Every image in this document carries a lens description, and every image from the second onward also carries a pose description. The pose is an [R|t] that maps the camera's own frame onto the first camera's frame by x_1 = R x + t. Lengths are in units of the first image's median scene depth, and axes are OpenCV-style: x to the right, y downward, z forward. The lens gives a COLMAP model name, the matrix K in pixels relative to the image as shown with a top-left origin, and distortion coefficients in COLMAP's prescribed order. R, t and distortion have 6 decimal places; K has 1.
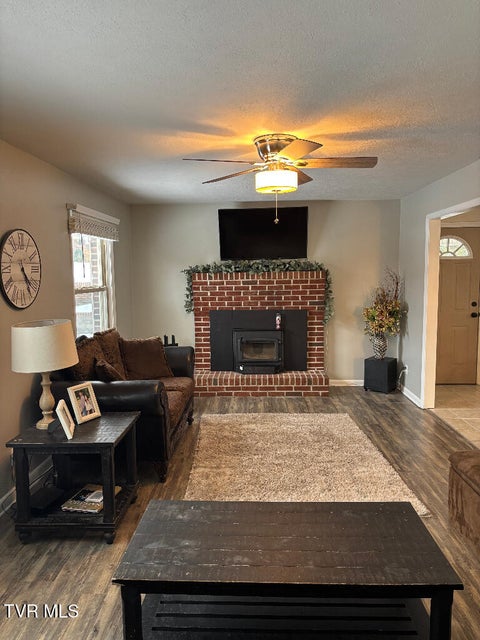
lens RADIAL K [[484.7, 0, 225.7], [0, 484.7, 327.7], [0, 0, 1]] dist [0.065465, -0.077013]
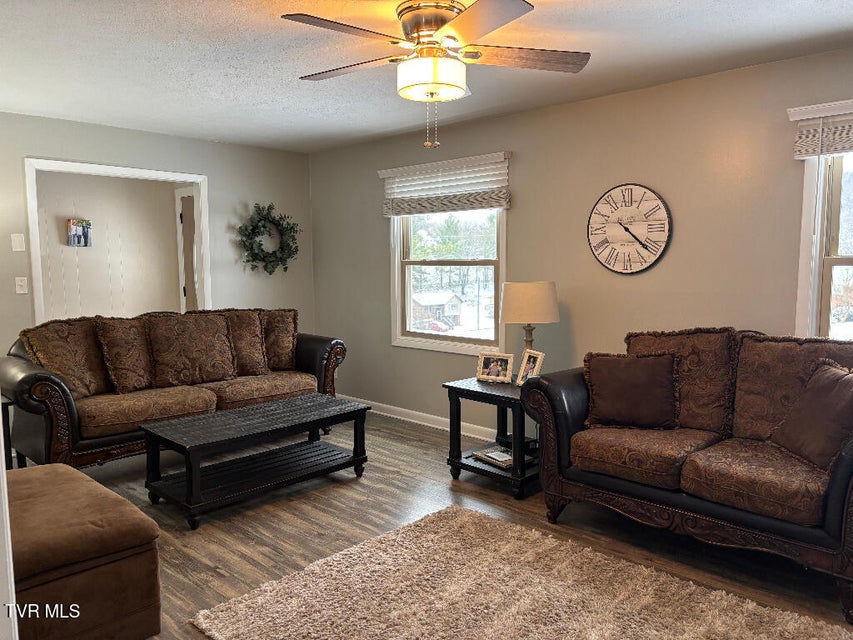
lens RADIAL K [[646.0, 0, 430.8], [0, 646.0, 319.4], [0, 0, 1]] dist [0.065465, -0.077013]
pose [[-0.655999, 0.097417, -0.748448, 0.410432], [-0.065218, 0.980610, 0.184796, -0.087353], [0.751939, 0.170038, -0.636927, 0.858711]]
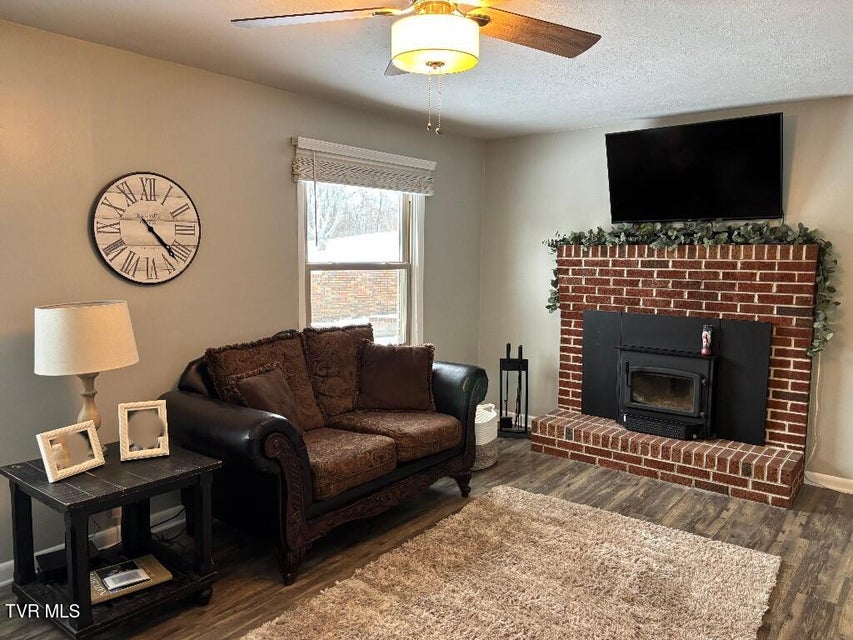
lens RADIAL K [[646.0, 0, 423.0], [0, 646.0, 320.8], [0, 0, 1]] dist [0.065465, -0.077013]
pose [[0.811110, 0.084994, -0.578686, 0.267173], [-0.087464, 0.995886, 0.023677, -0.024524], [0.578318, 0.031409, 0.815207, 0.259427]]
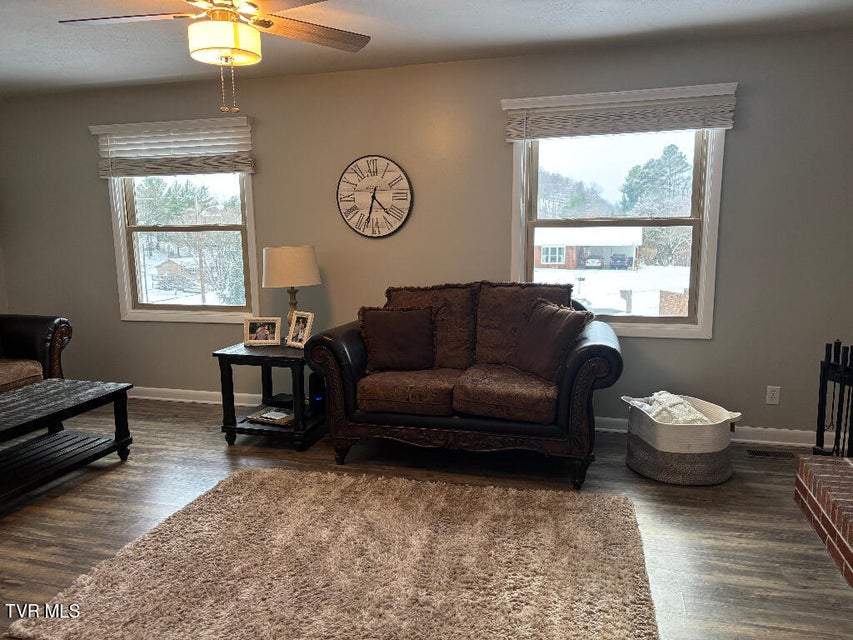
lens RADIAL K [[646.0, 0, 424.1], [0, 646.0, 322.3], [0, 0, 1]] dist [0.065465, -0.077013]
pose [[-0.224190, 0.178223, -0.958110, 0.491812], [-0.089773, 0.975179, 0.202404, -0.082908], [0.970402, 0.131390, -0.202625, 0.793025]]
